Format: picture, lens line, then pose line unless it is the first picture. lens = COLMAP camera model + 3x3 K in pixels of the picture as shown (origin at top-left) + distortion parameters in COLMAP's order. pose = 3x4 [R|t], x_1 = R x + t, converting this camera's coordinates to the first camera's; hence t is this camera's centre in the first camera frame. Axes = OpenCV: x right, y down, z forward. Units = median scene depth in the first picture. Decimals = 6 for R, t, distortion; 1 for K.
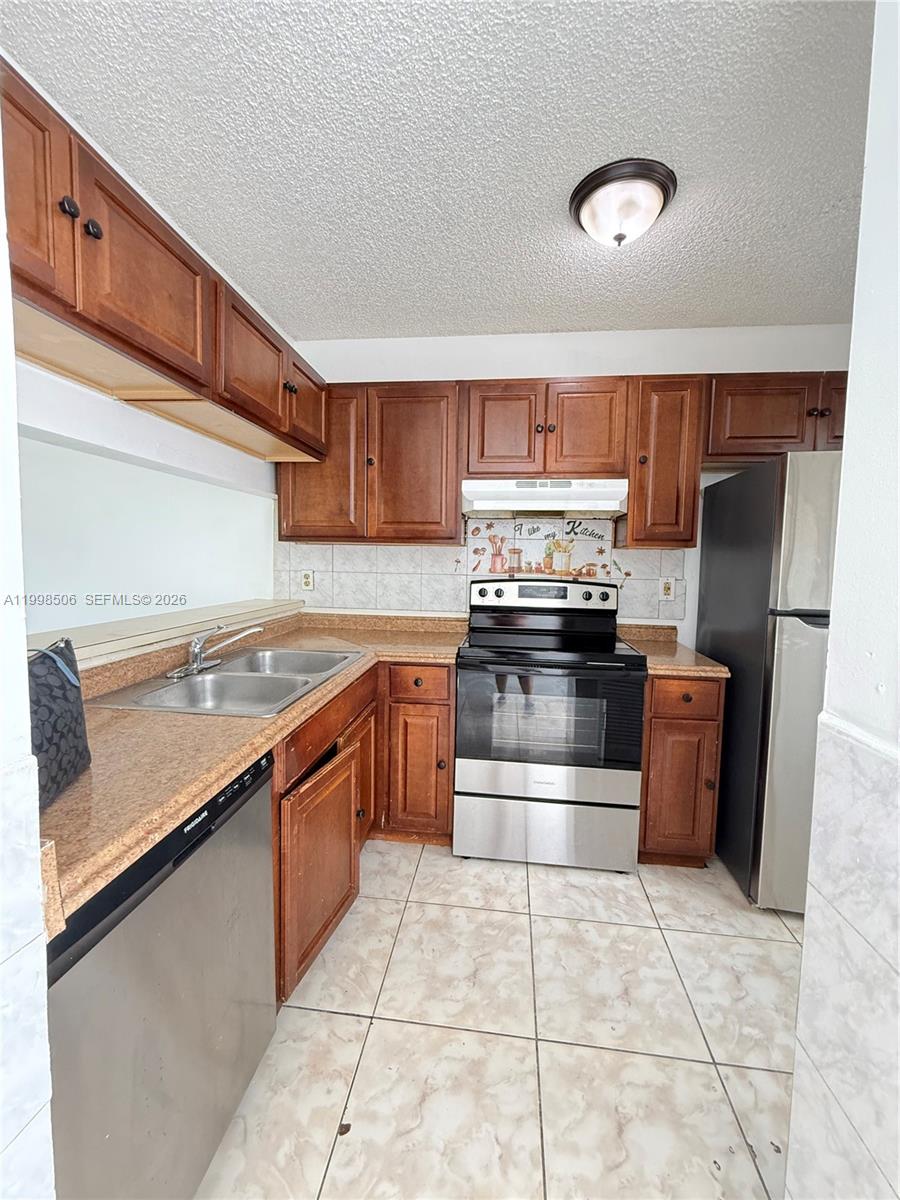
lens RADIAL K [[480.1, 0, 454.2], [0, 480.1, 593.2], [0, 0, 1]] dist [-0.000503, 0.000196]
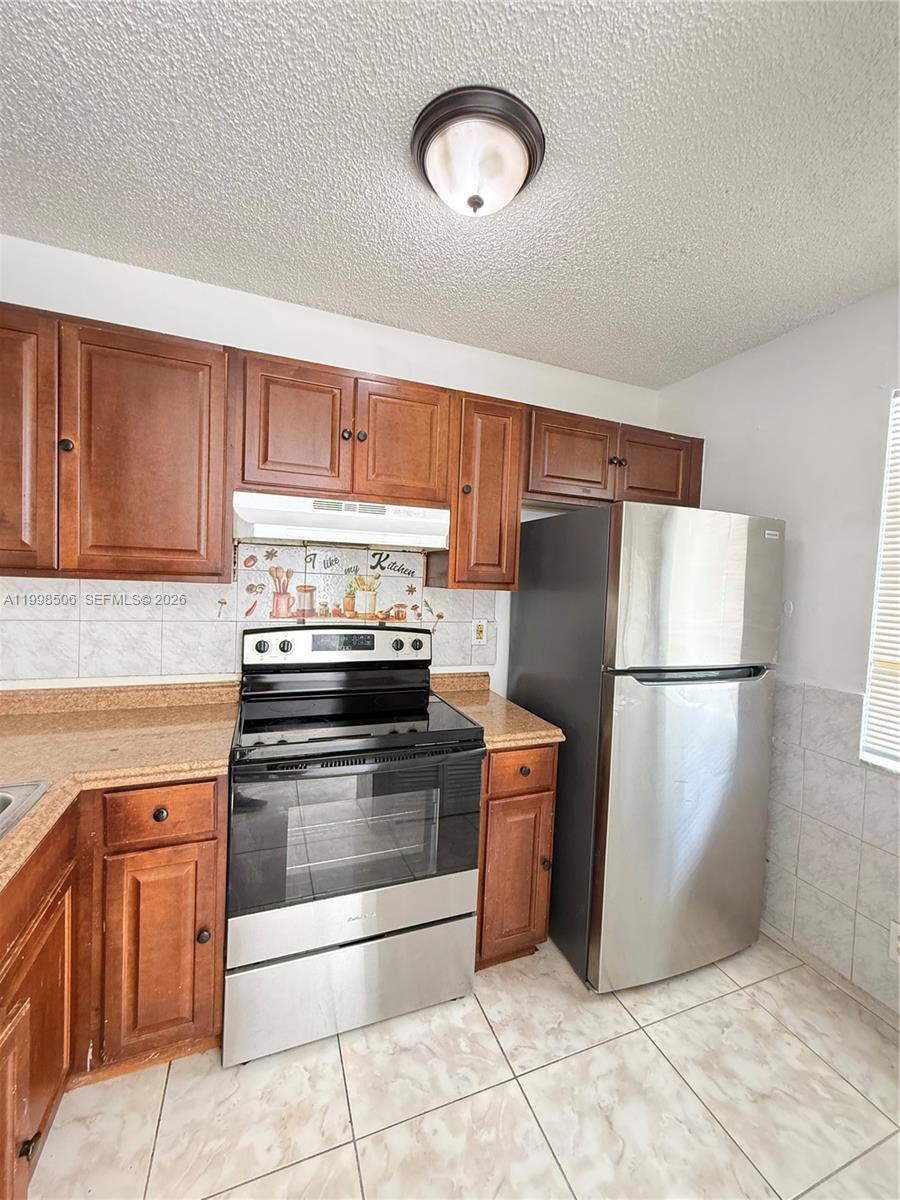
lens RADIAL K [[480.1, 0, 454.2], [0, 480.1, 593.2], [0, 0, 1]] dist [-0.000503, 0.000196]
pose [[0.880462, -0.000680, 0.474116, -0.032132], [0.009222, 0.999834, -0.015692, -0.077170], [-0.474027, 0.018188, 0.880322, 0.251239]]
